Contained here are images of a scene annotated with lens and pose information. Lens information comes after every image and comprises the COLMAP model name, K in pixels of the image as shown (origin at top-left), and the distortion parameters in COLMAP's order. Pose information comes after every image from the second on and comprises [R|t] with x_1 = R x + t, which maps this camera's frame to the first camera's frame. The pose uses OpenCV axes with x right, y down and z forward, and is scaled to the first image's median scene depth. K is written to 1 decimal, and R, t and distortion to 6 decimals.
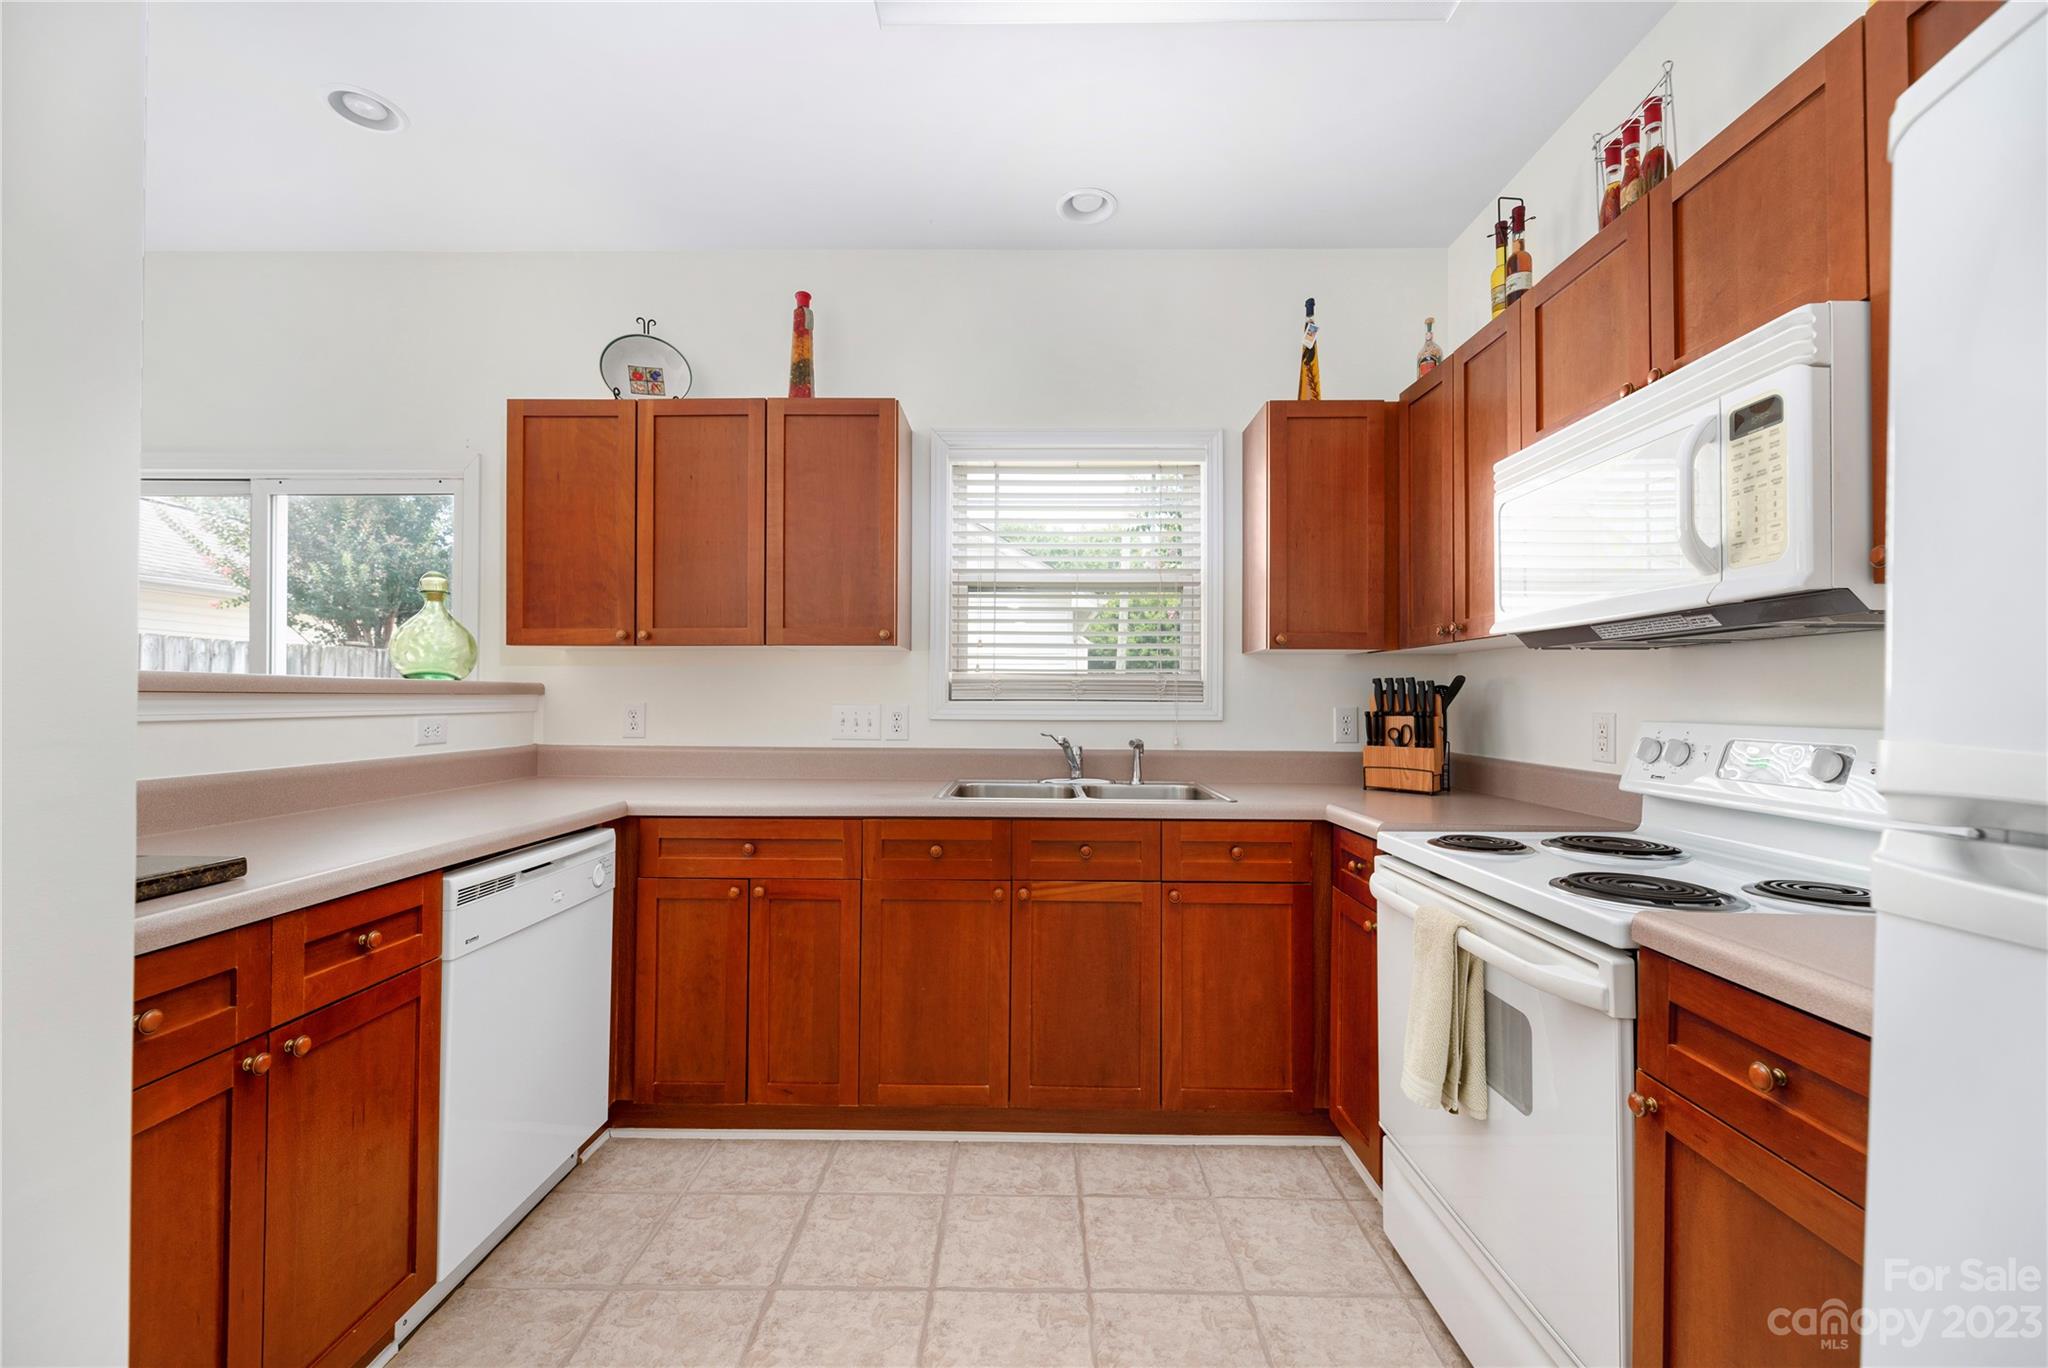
lens RADIAL K [[834.3, 0, 1013.3], [0, 834.3, 693.4], [0, 0, 1]] dist [-0.009040, 0.000845]
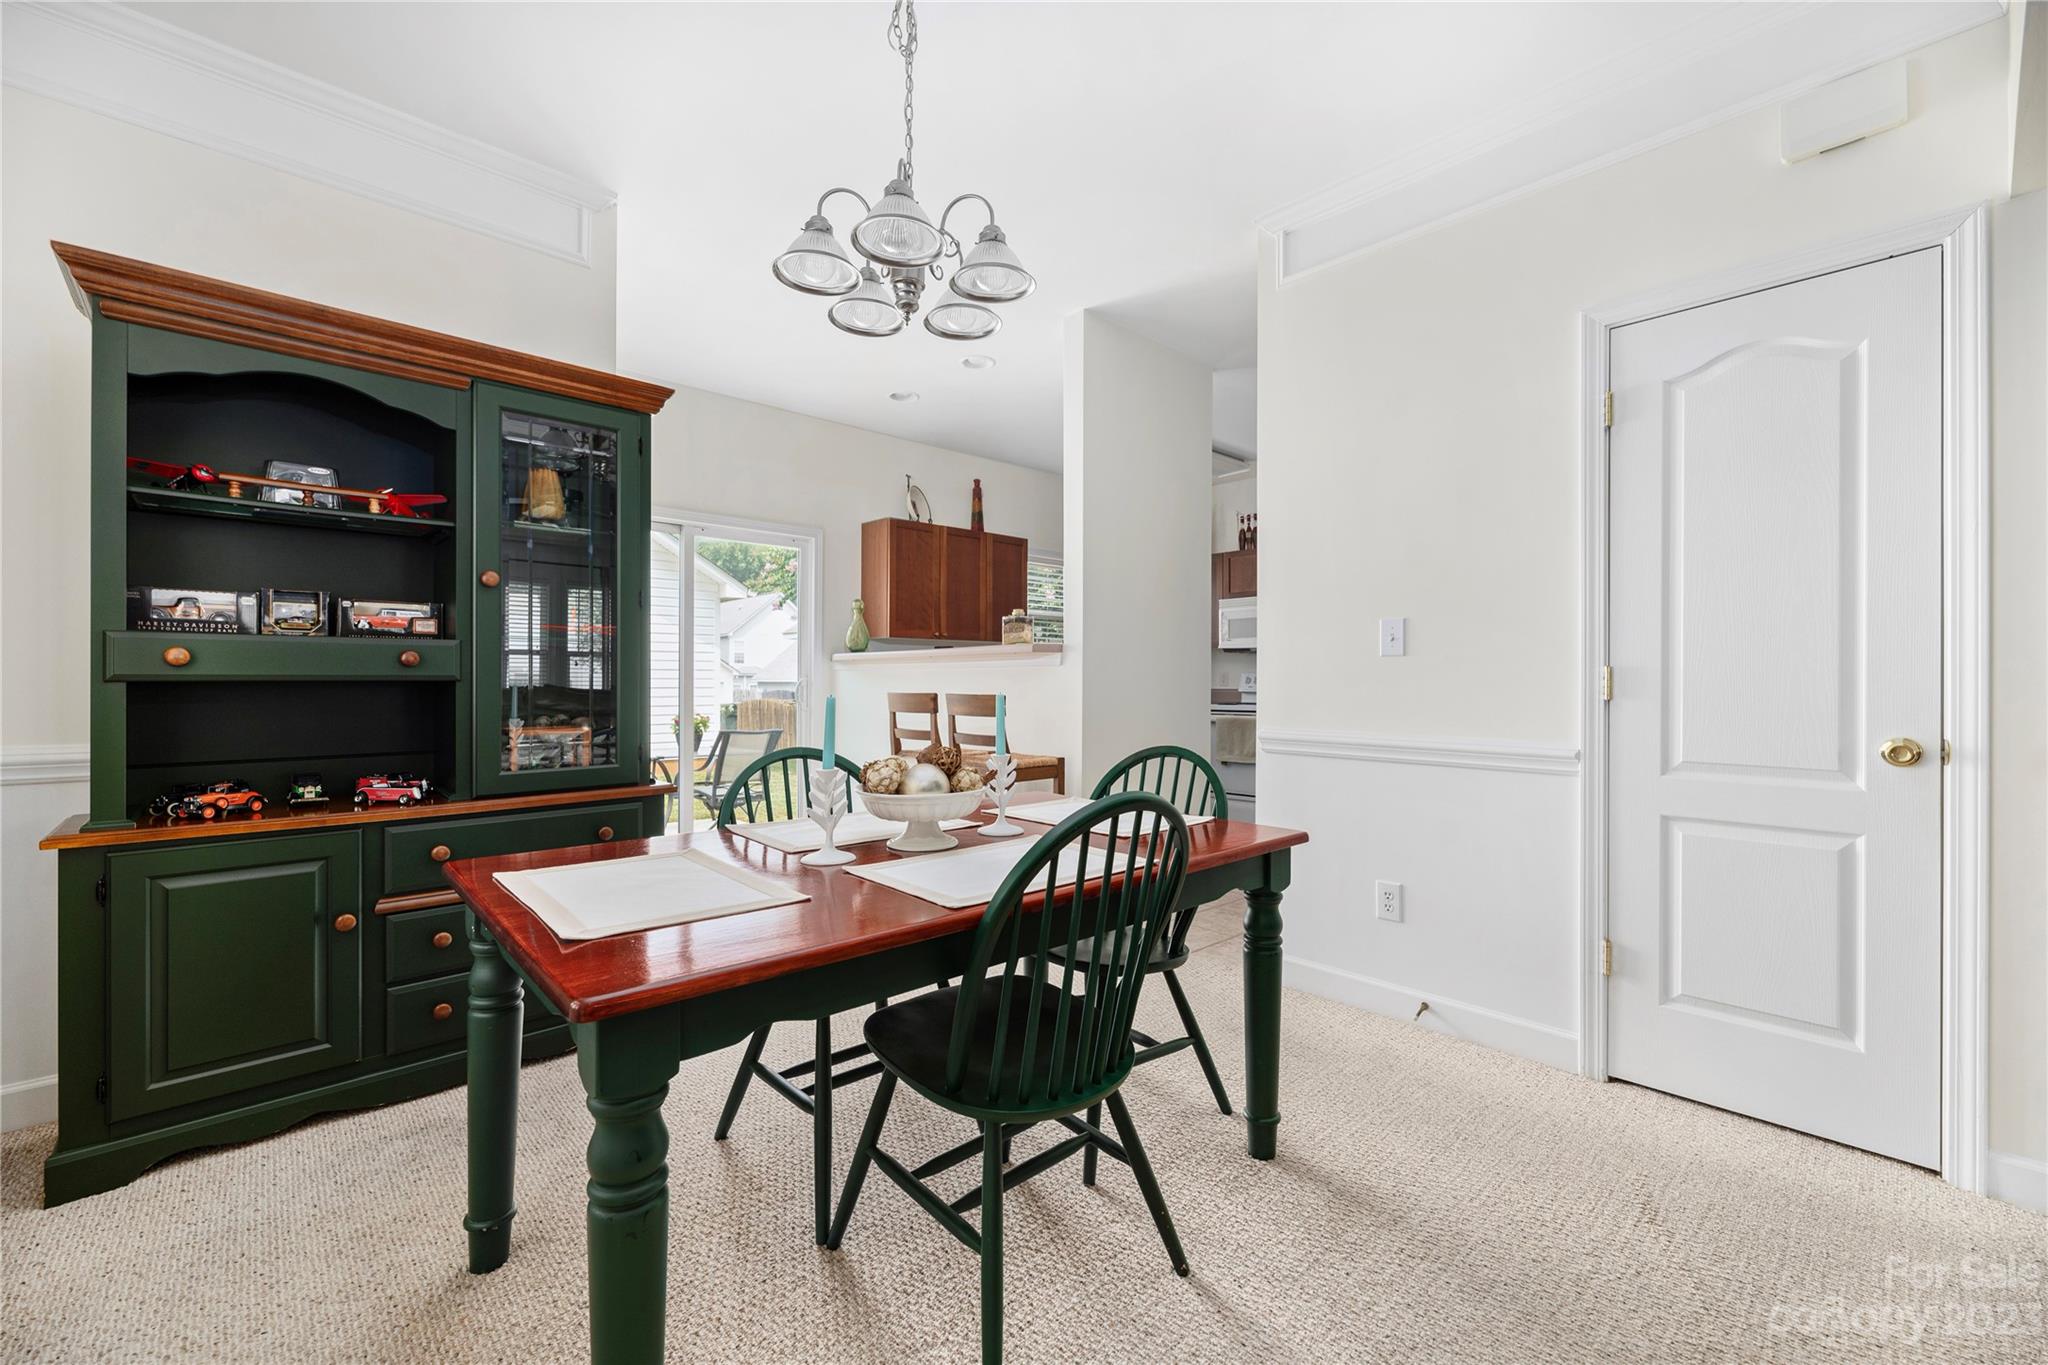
lens RADIAL K [[834.3, 0, 1031.5], [0, 834.3, 679.6], [0, 0, 1]] dist [-0.009040, 0.000845]
pose [[0.716882, -0.000989, 0.697194, -2.083917], [-0.004652, 0.999970, 0.006202, 0.036656], [-0.697179, -0.007690, 0.716855, -0.835158]]
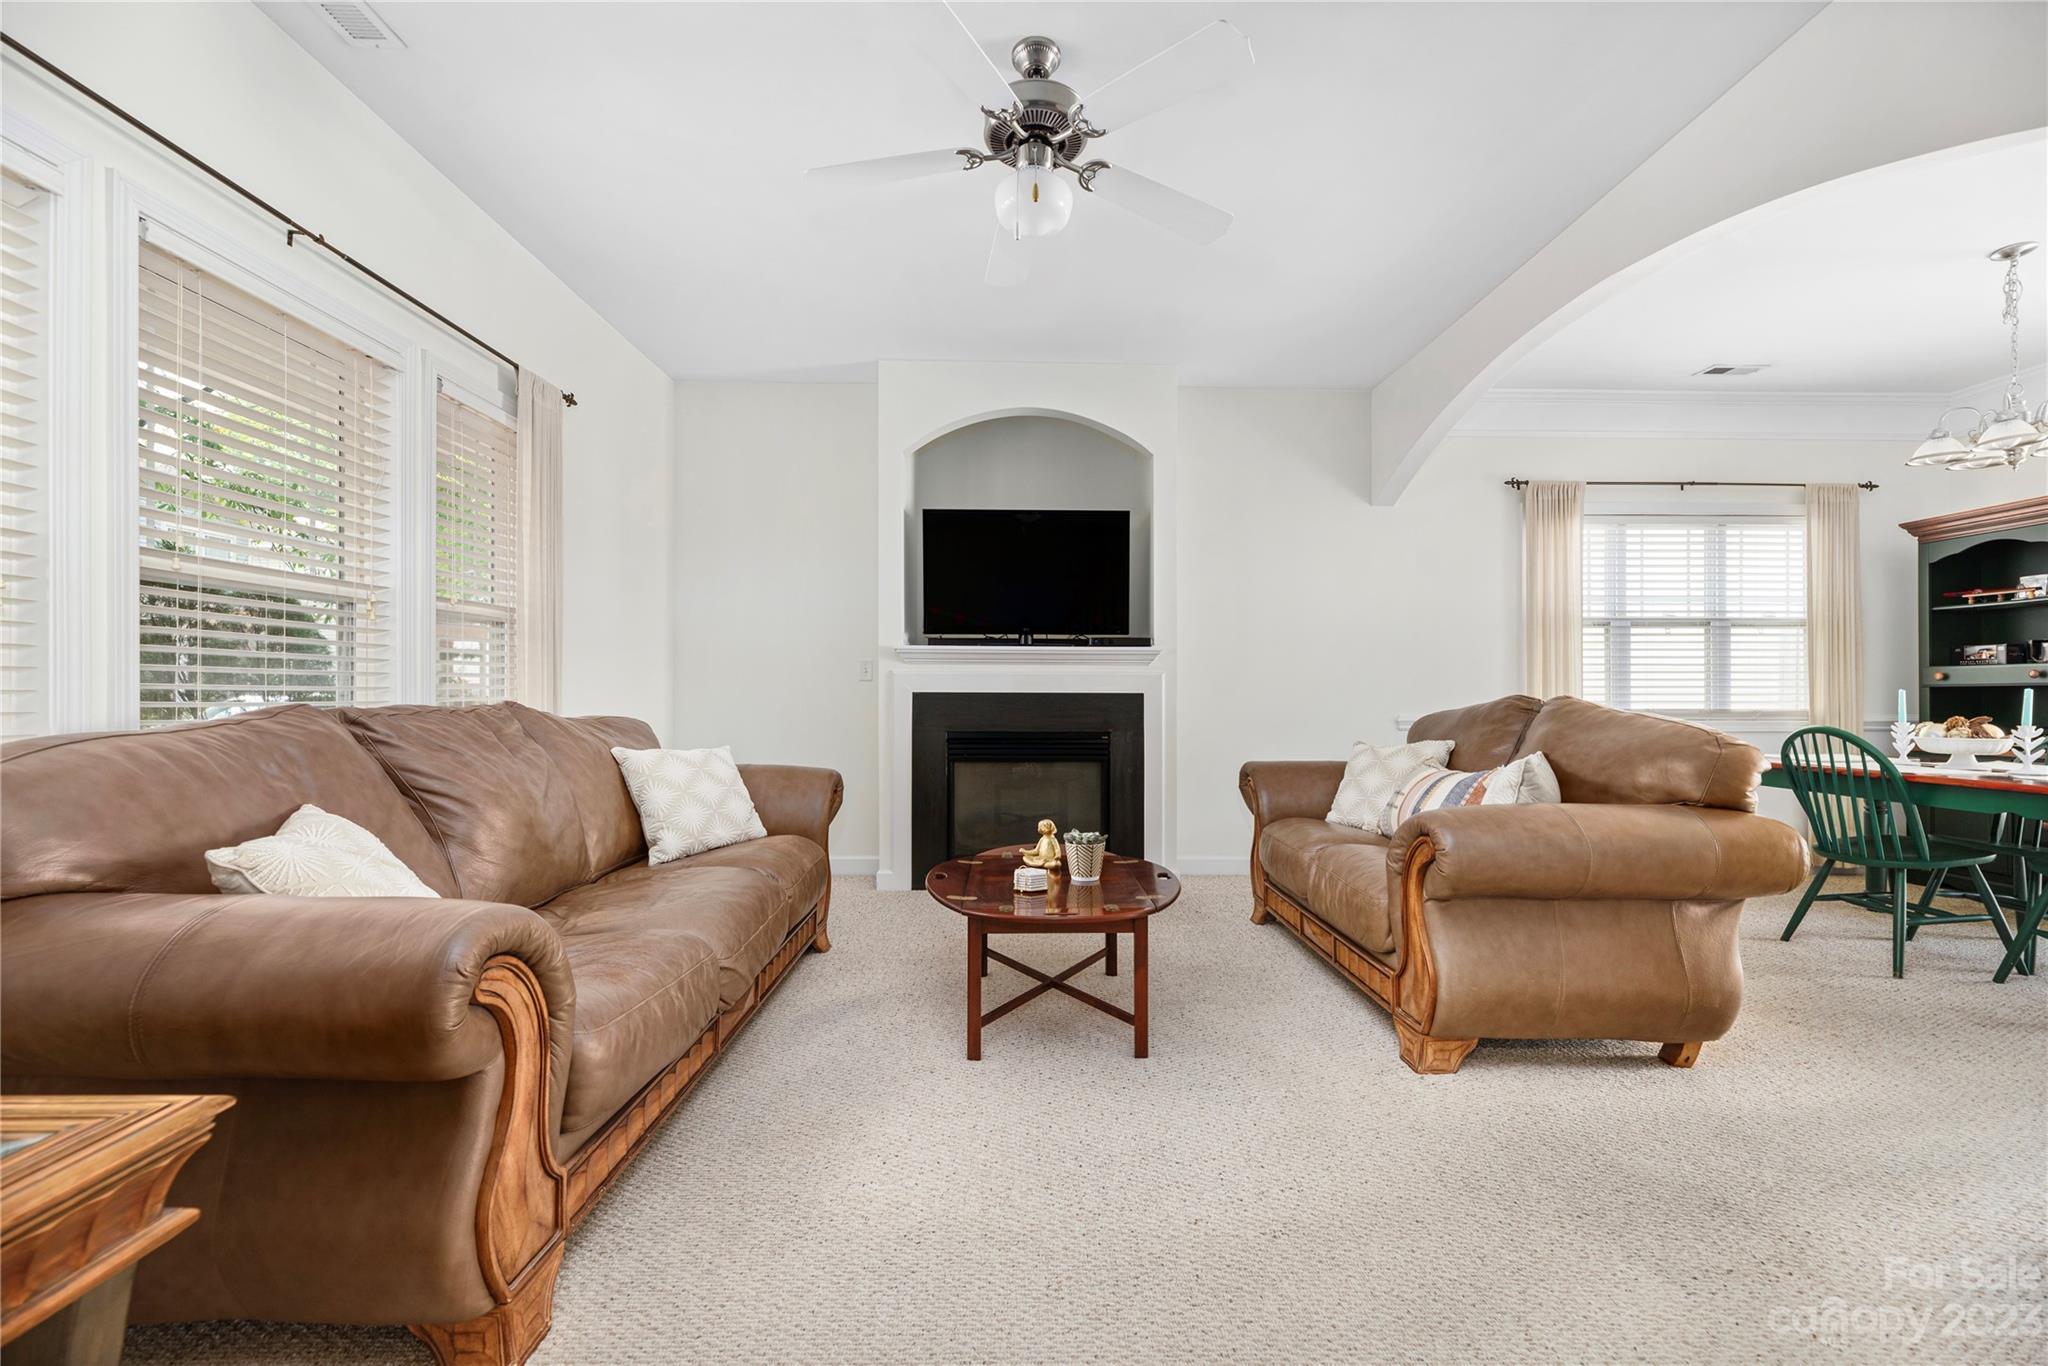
lens RADIAL K [[834.3, 0, 1019.5], [0, 834.3, 691.0], [0, 0, 1]] dist [-0.009040, 0.000845]
pose [[0.023280, -0.009250, -0.999686, -0.142391], [0.000987, 0.999957, -0.009229, 0.073564], [0.999728, -0.000772, 0.023288, -1.931075]]
